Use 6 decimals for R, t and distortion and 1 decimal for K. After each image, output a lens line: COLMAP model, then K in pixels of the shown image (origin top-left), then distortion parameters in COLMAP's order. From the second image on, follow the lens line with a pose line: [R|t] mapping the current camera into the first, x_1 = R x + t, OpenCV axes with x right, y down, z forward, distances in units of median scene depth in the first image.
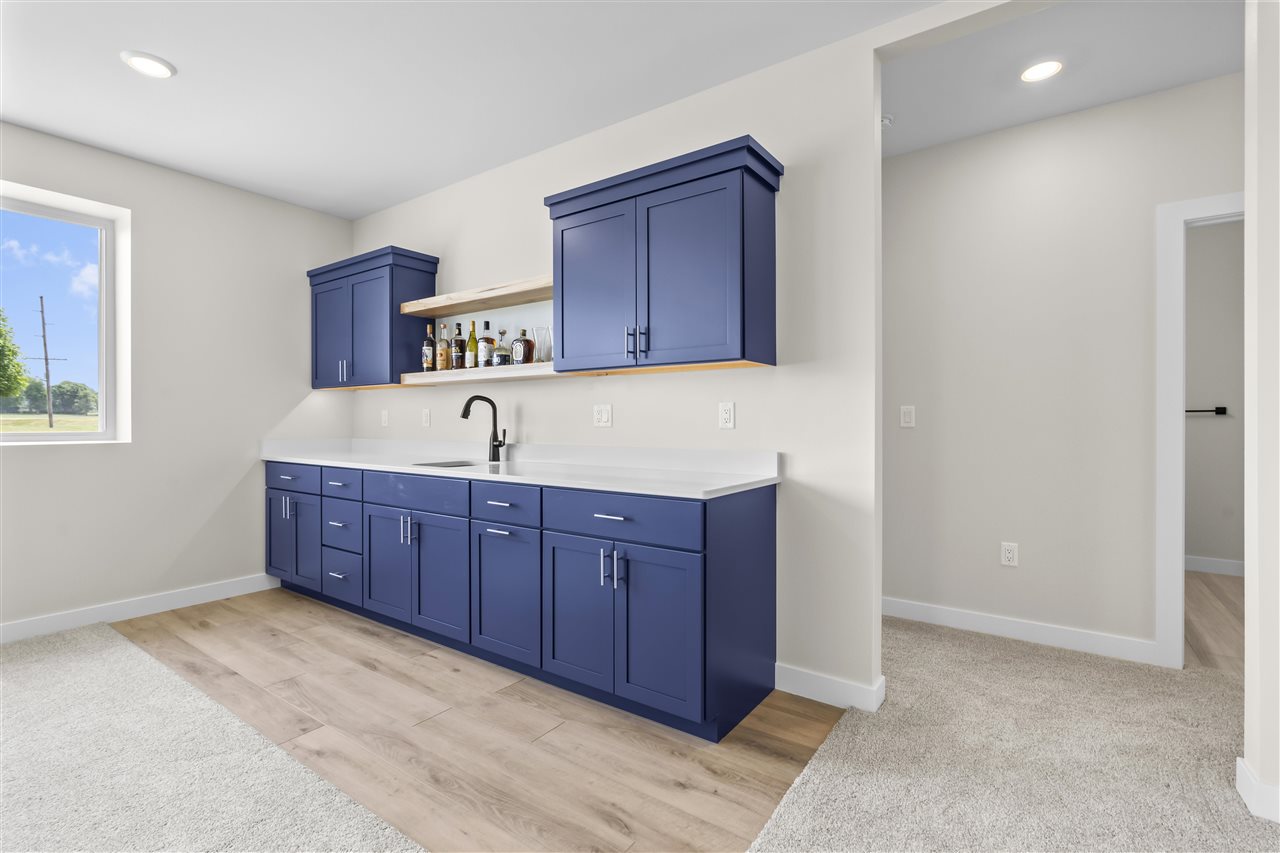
lens RADIAL K [[587.1, 0, 631.7], [0, 587.1, 420.0], [0, 0, 1]] dist [-0.002451, 0.002421]
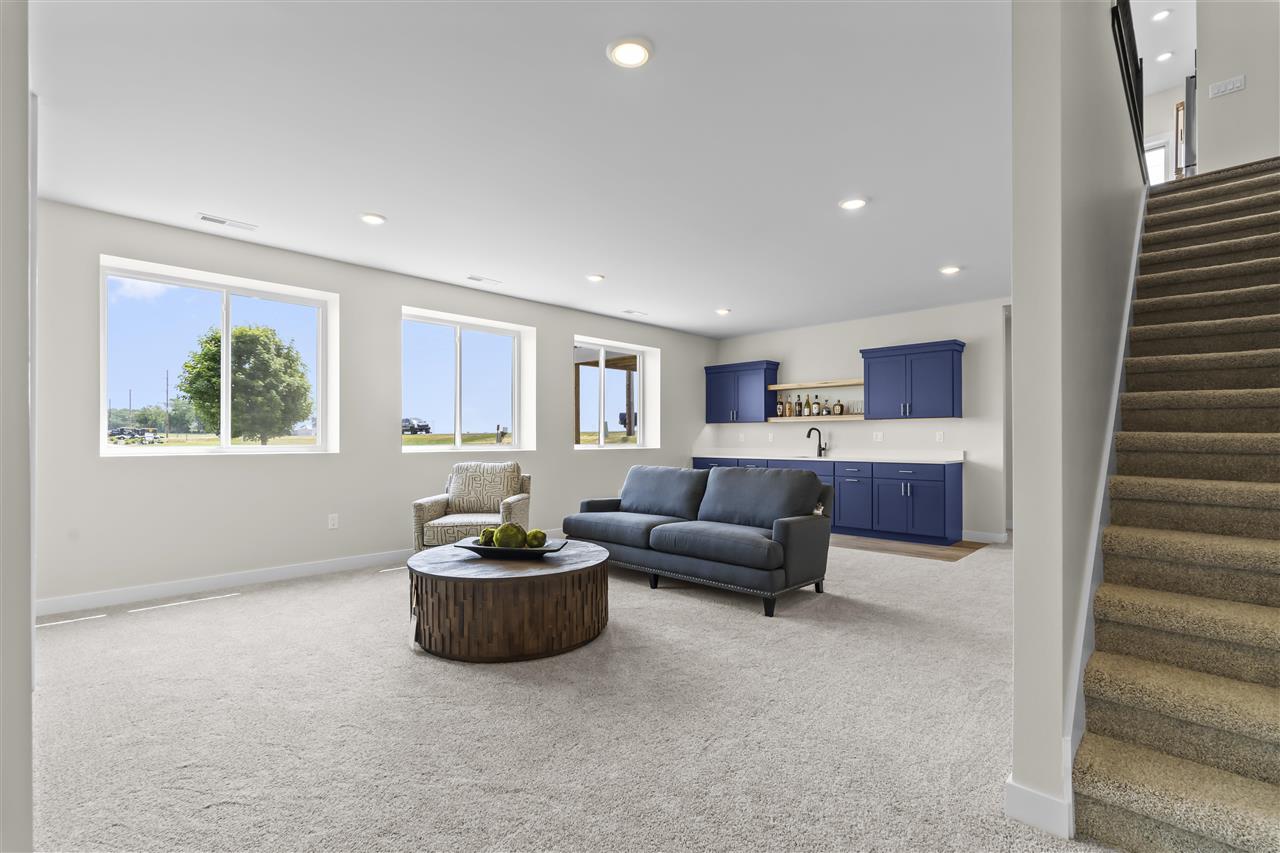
lens RADIAL K [[587.1, 0, 637.5], [0, 587.1, 437.5], [0, 0, 1]] dist [-0.002451, 0.002421]
pose [[0.989889, 0.001410, -0.141837, -0.613276], [-0.001995, 0.999990, -0.003984, 0.006209], [0.141830, 0.004227, 0.989882, -1.353627]]
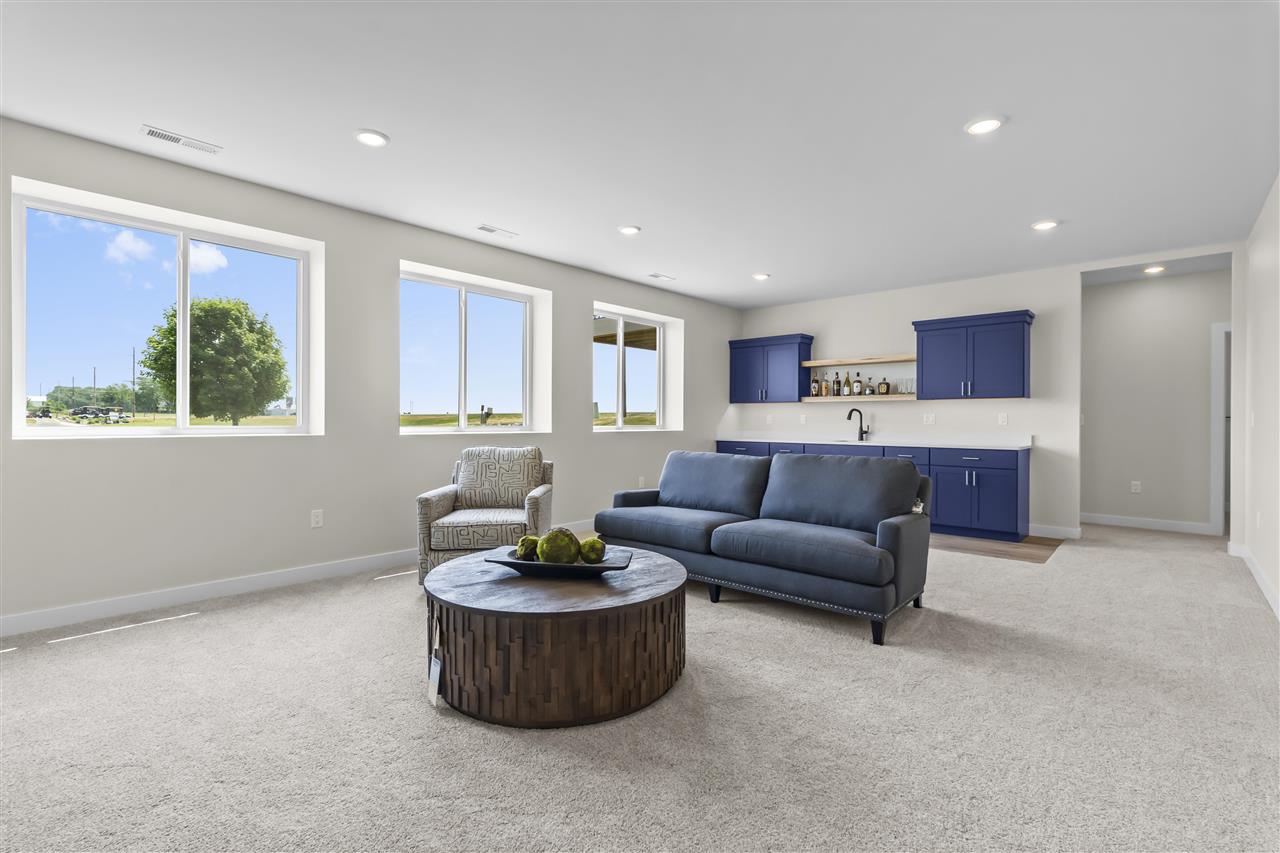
lens RADIAL K [[587.1, 0, 635.3], [0, 587.1, 422.3], [0, 0, 1]] dist [-0.002451, 0.002421]
pose [[0.993715, 0.006050, -0.111775, -0.793174], [-0.005923, 0.999981, 0.001468, 0.007422], [0.111781, -0.000797, 0.993733, -1.130844]]
